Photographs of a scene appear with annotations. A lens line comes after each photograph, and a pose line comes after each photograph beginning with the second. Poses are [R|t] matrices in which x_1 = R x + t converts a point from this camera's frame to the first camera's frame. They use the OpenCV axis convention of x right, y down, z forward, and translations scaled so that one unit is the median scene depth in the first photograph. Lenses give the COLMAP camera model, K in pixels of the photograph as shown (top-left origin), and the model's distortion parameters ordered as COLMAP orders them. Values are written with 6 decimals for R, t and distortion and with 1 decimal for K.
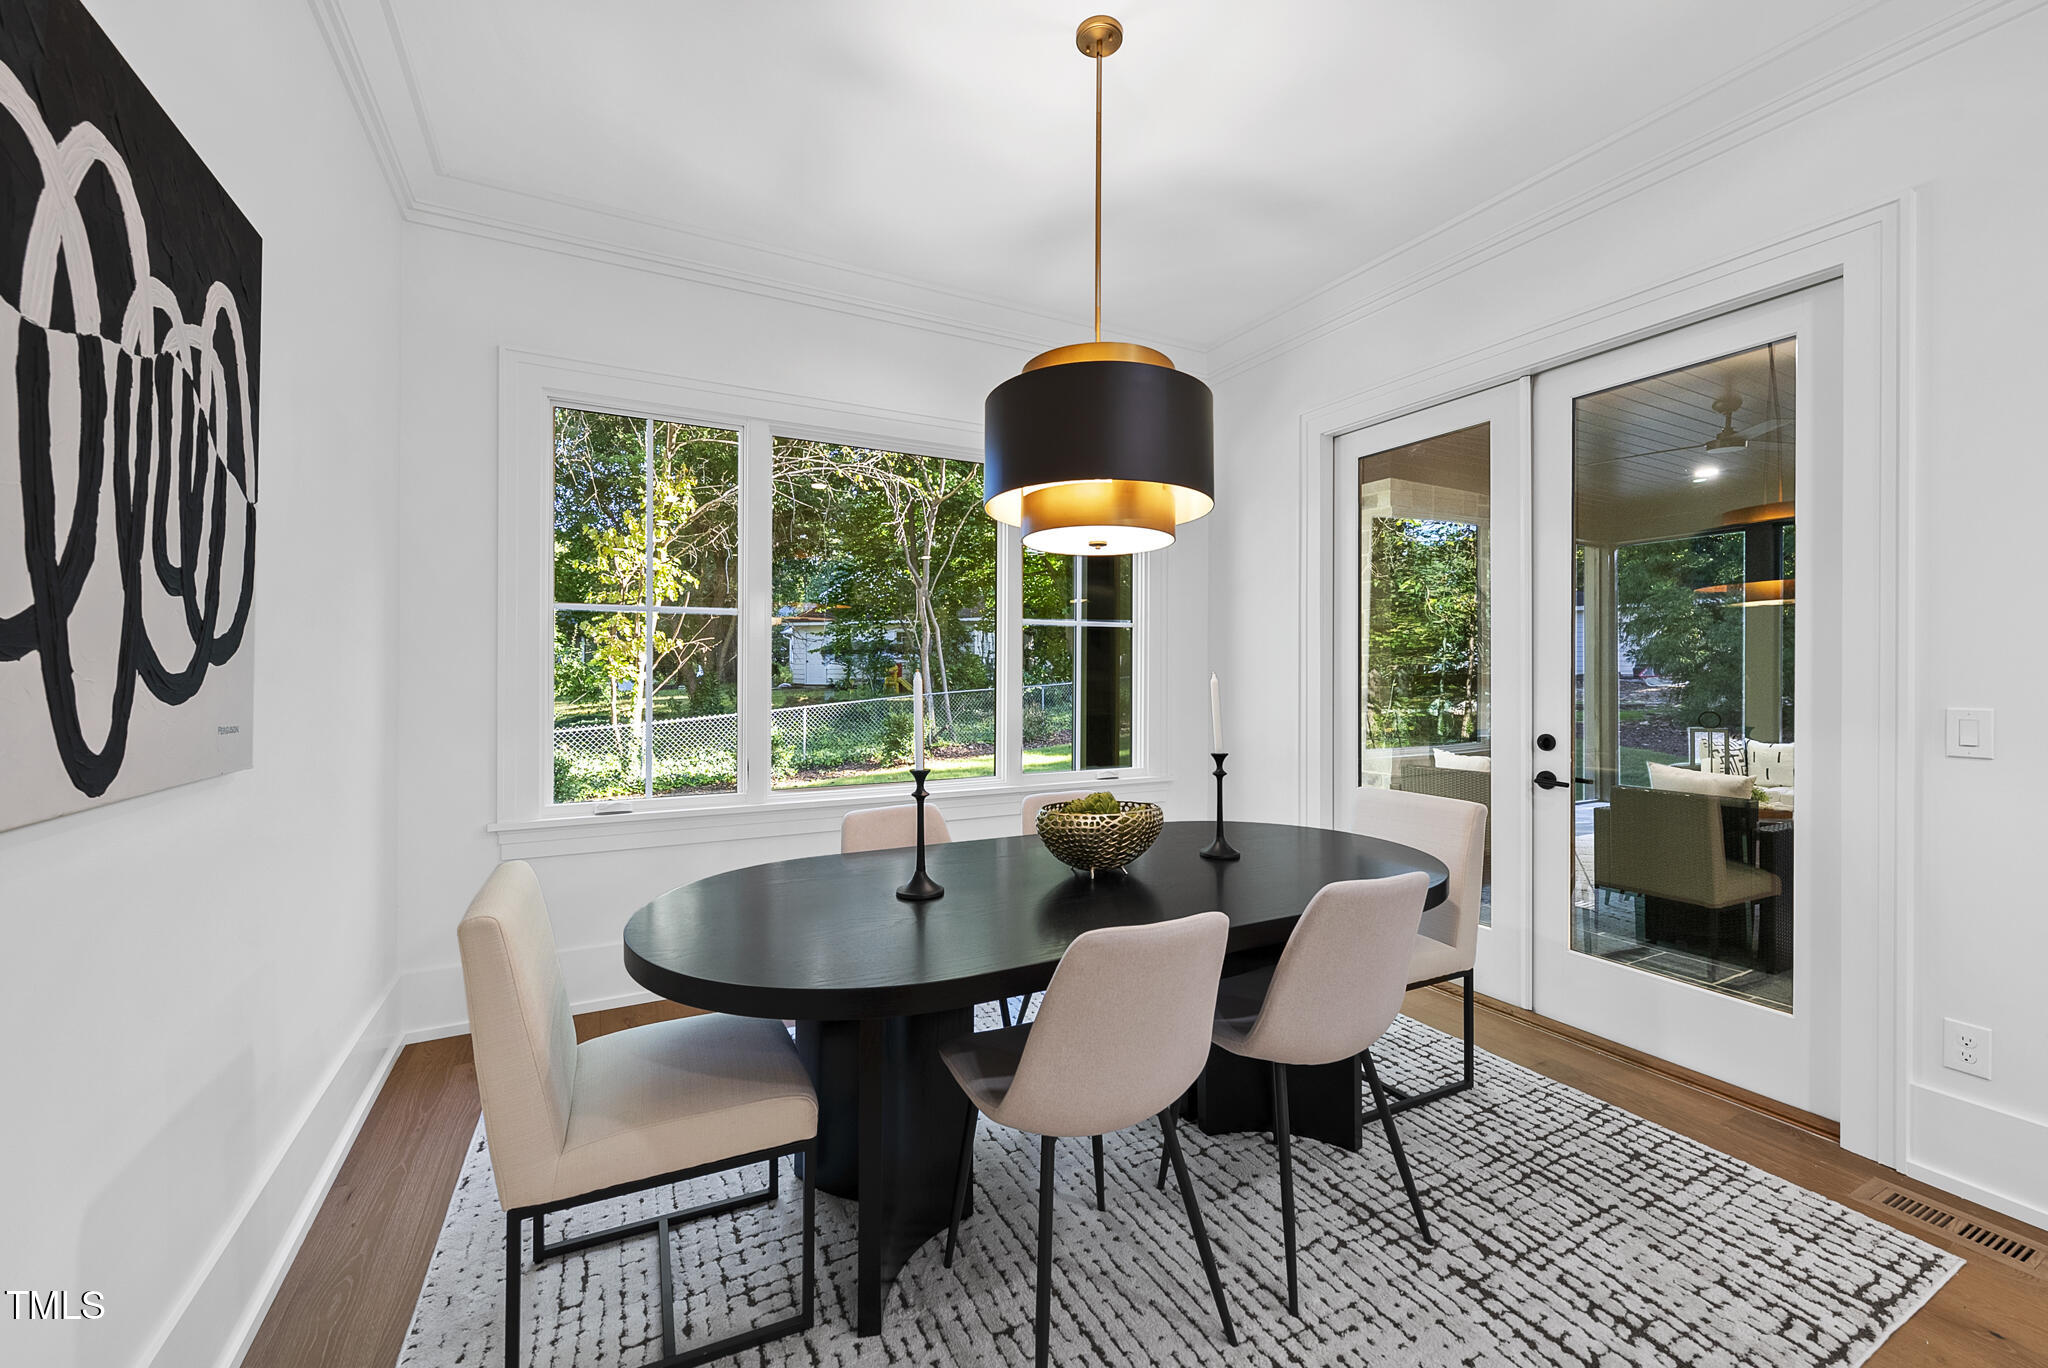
lens RADIAL K [[813.6, 0, 1026.9], [0, 813.6, 674.0], [0, 0, 1]] dist [-0.002847, -0.000112]
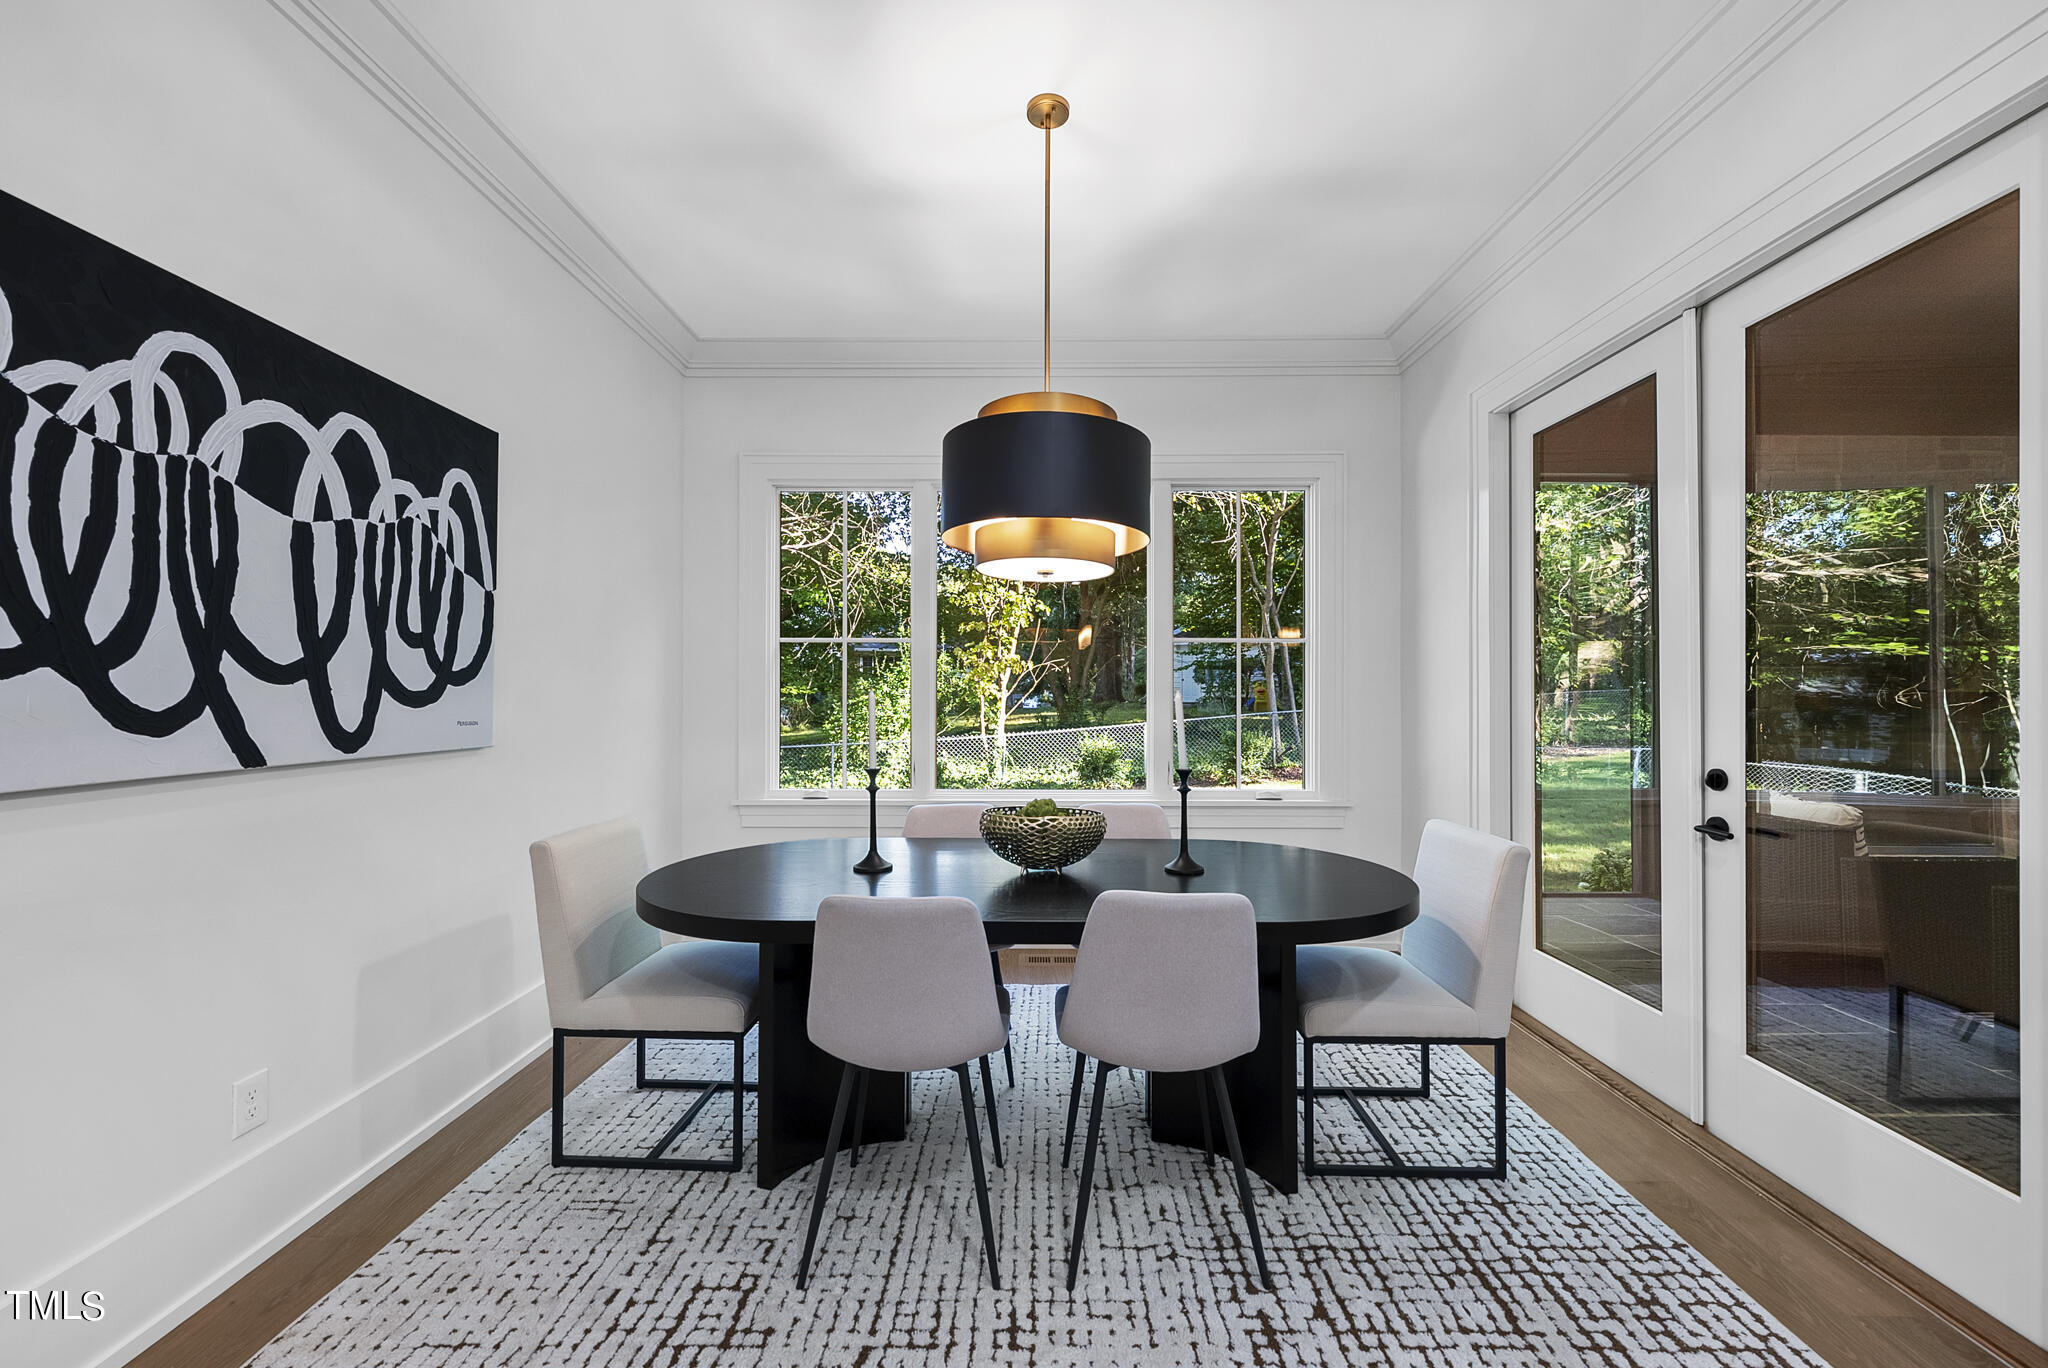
lens RADIAL K [[813.6, 0, 1031.6], [0, 813.6, 689.3], [0, 0, 1]] dist [-0.002847, -0.000112]
pose [[0.882333, -0.001612, -0.470624, 0.614068], [-0.000031, 0.999994, -0.003483, 0.001486], [0.470626, 0.003087, 0.882327, 0.022118]]
